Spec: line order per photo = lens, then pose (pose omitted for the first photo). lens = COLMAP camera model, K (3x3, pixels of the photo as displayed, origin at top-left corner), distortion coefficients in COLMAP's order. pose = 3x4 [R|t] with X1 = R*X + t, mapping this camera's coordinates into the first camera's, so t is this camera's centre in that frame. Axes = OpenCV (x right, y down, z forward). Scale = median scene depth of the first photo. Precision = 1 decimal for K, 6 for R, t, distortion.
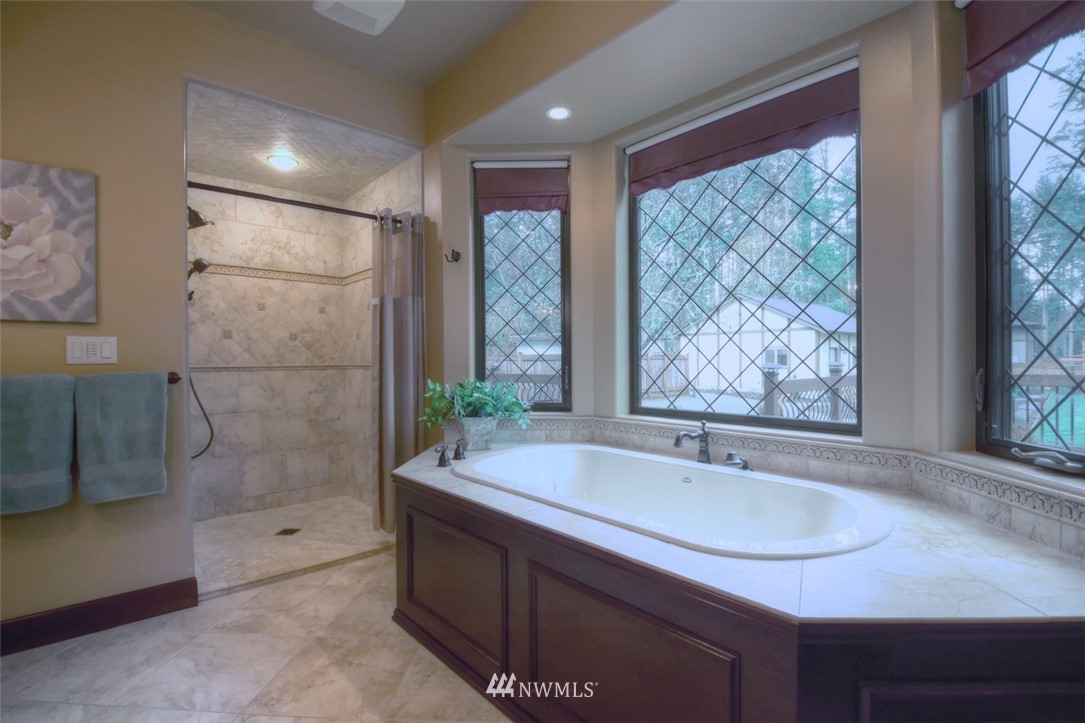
lens RADIAL K [[496.2, 0, 559.5], [0, 496.2, 363.5], [0, 0, 1]] dist [-0.024320, -0.000791]
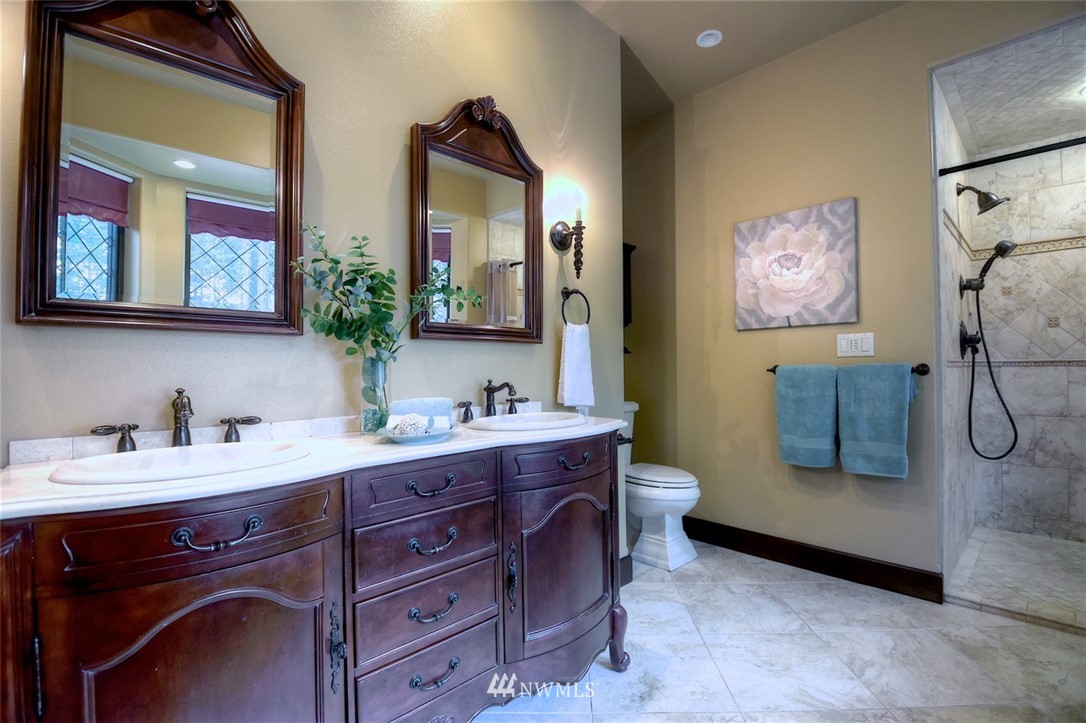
lens RADIAL K [[496.7, 0, 560.0], [0, 496.7, 363.5], [0, 0, 1]] dist [-0.024320, -0.000791]
pose [[0.036103, -0.006886, -0.999324, 0.216184], [0.006451, 0.999957, -0.006657, 0.020890], [0.999327, -0.006206, 0.036146, 0.224590]]
